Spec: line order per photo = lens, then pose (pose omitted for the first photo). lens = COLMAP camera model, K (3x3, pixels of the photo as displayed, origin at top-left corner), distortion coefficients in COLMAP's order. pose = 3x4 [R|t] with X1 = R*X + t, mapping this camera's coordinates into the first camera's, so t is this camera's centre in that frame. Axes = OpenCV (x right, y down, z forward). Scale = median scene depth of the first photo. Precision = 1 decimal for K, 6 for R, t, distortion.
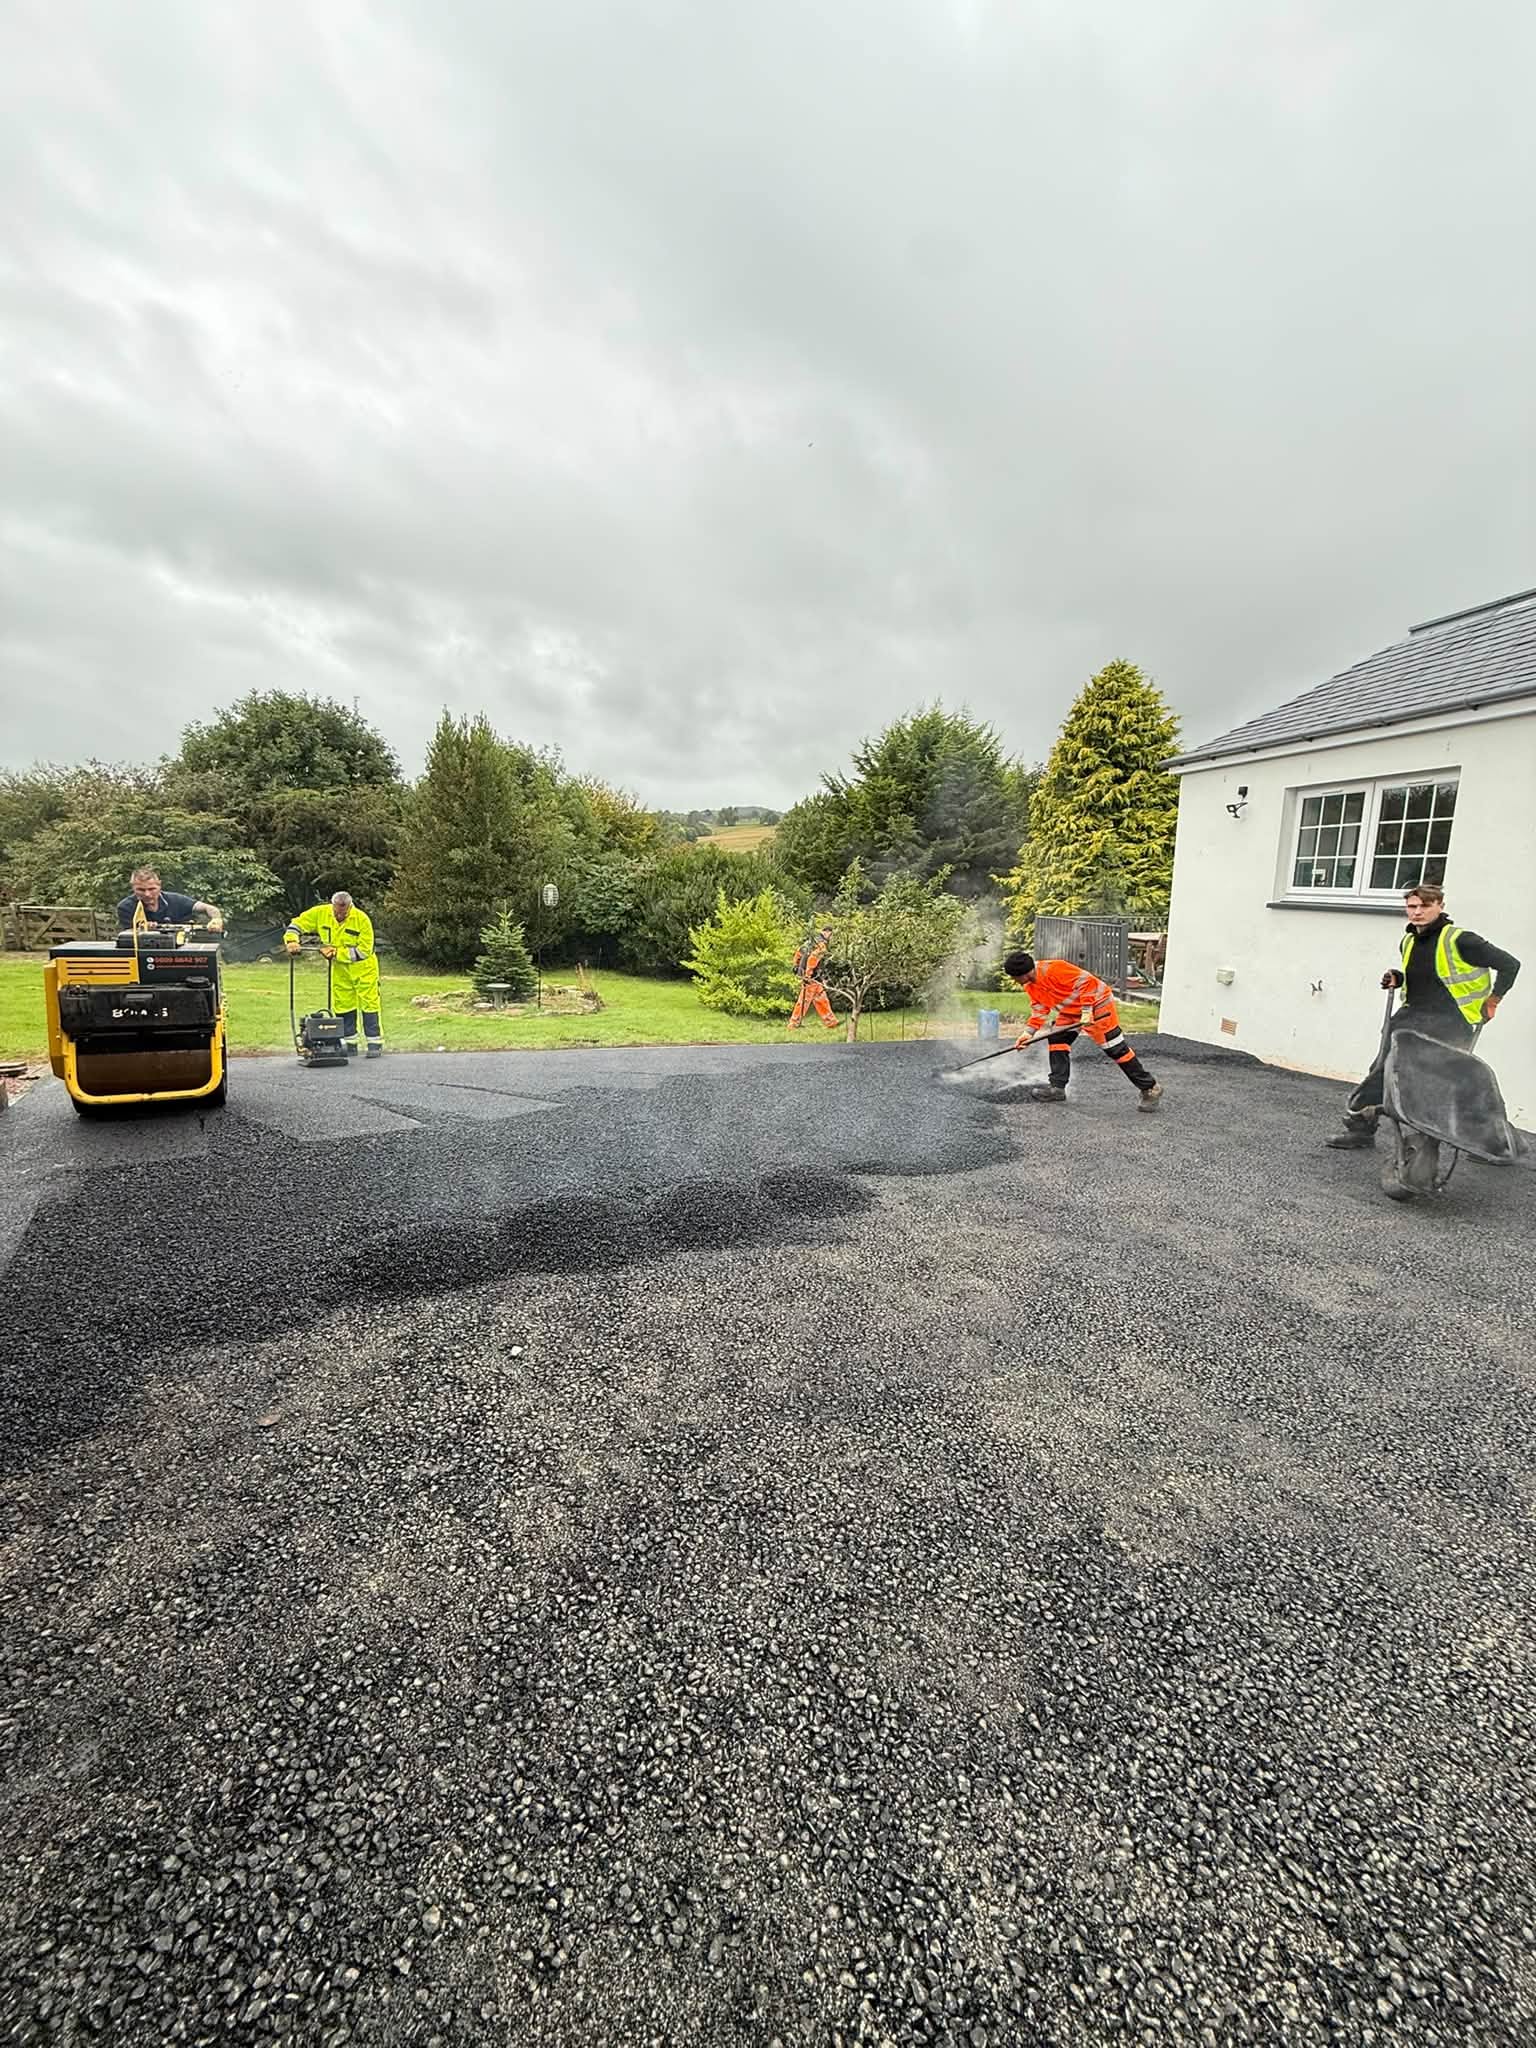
lens RADIAL K [[807.6, 0, 775.0], [0, 807.6, 1017.9], [0, 0, 1]] dist [-0.002684, -0.000261]
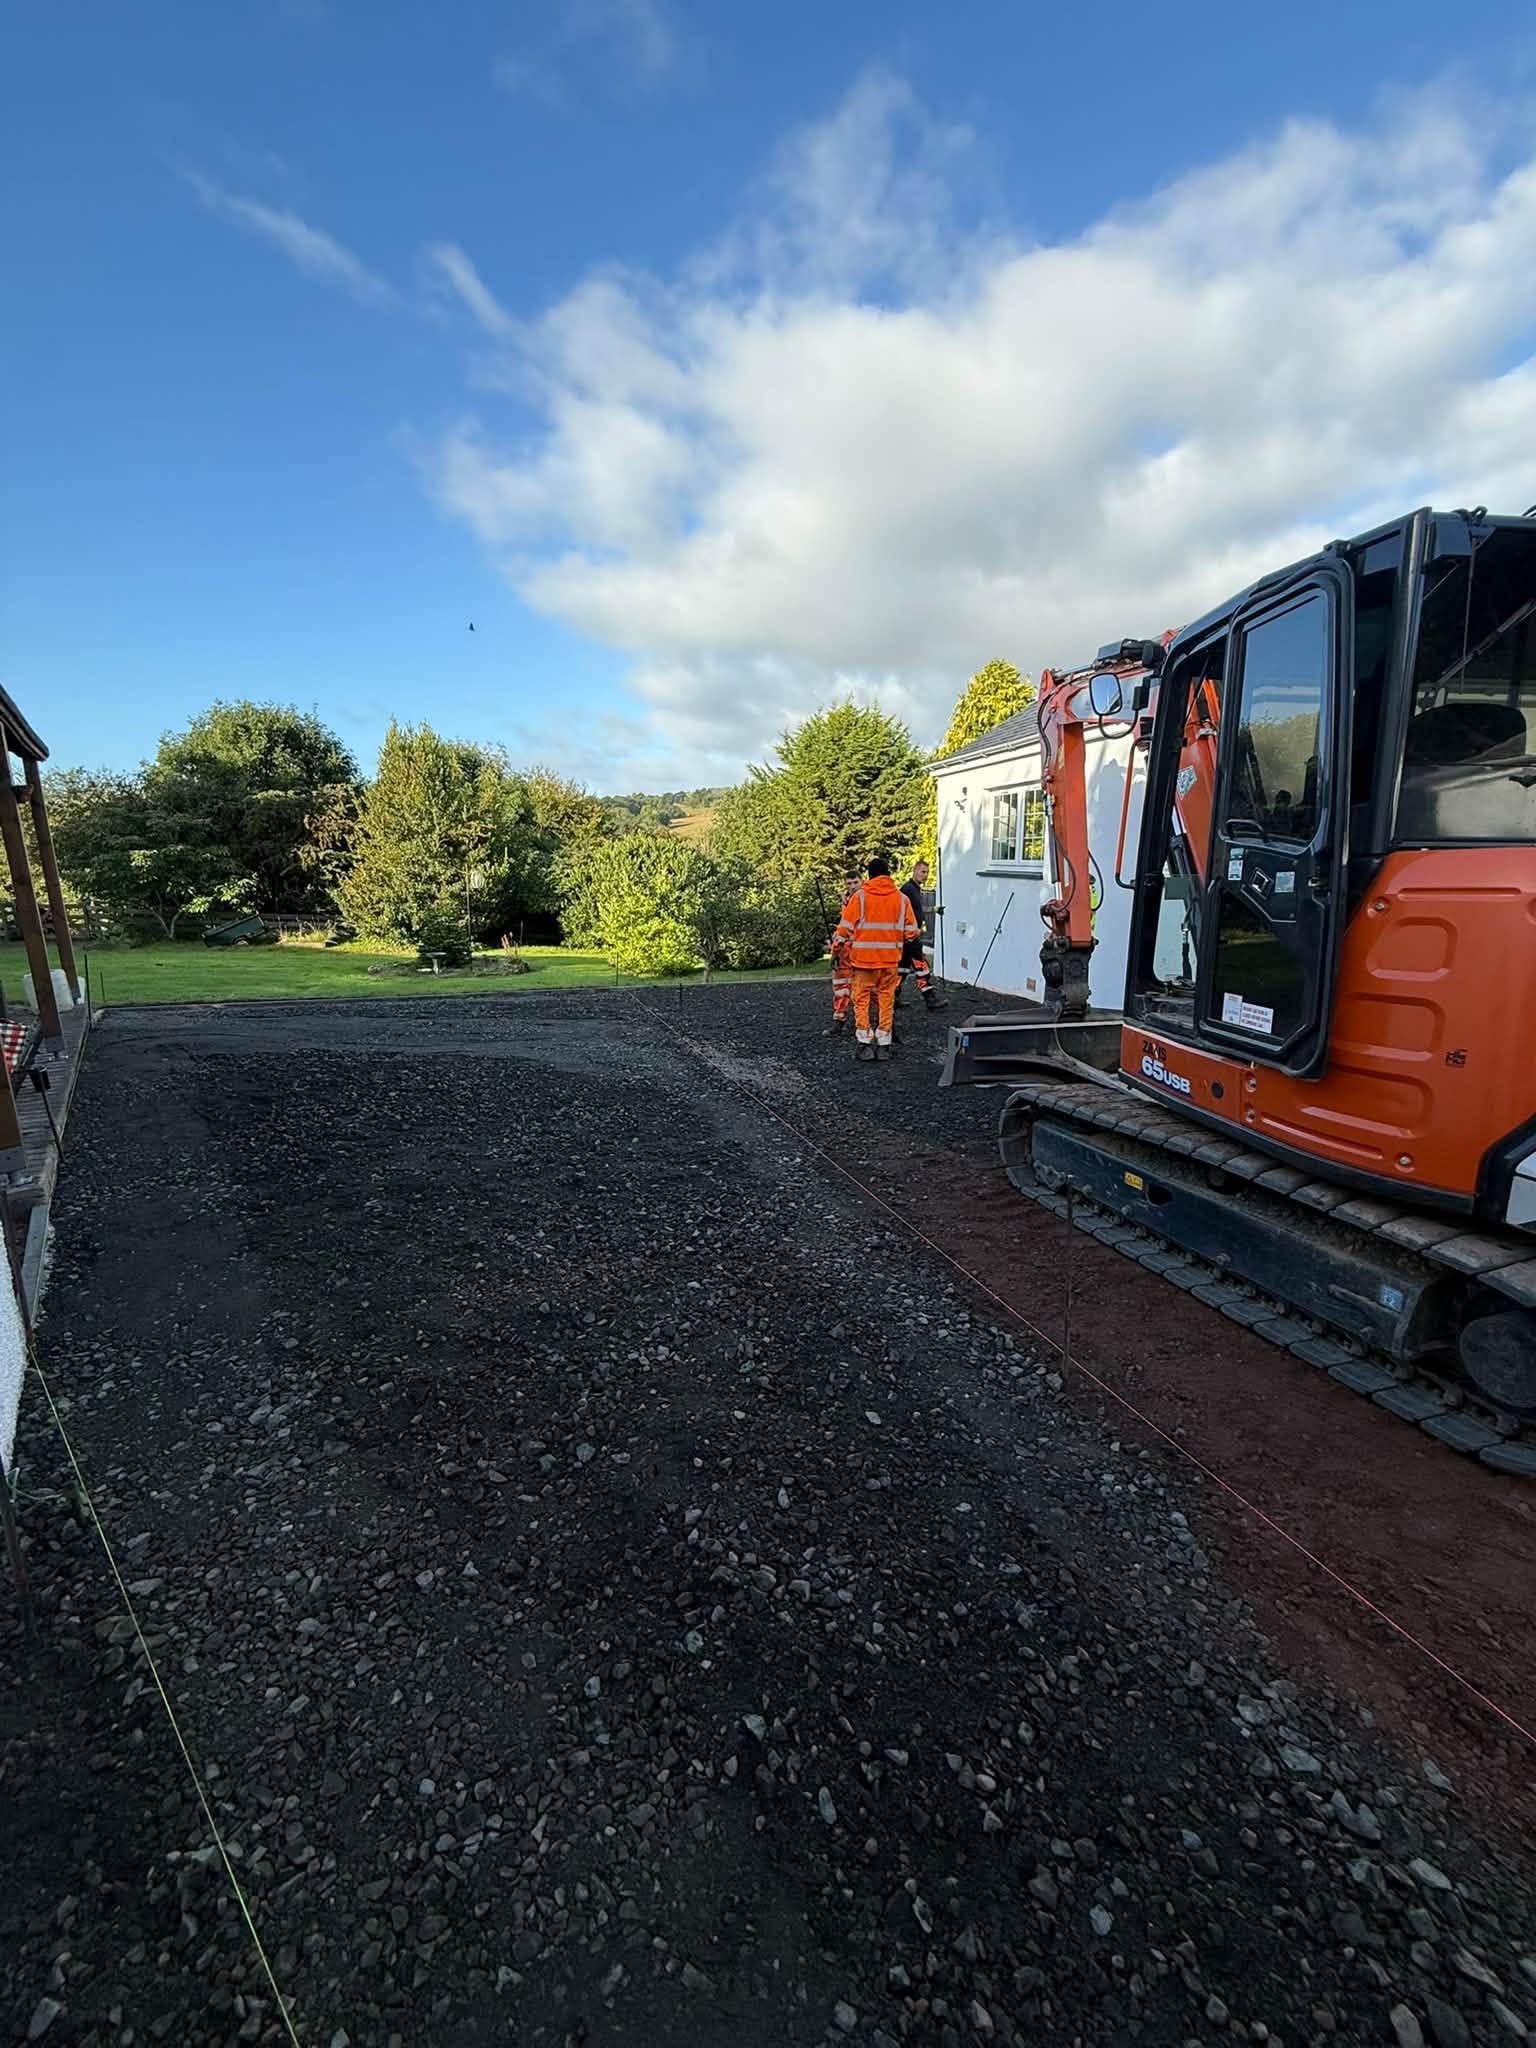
lens RADIAL K [[807.6, 0, 775.0], [0, 807.6, 1017.9], [0, 0, 1]] dist [-0.002684, -0.000261]
pose [[0.999388, -0.027424, 0.021717, 0.088701], [0.026910, 0.999359, 0.023592, 0.026006], [-0.022350, -0.022993, 0.999486, -0.151078]]
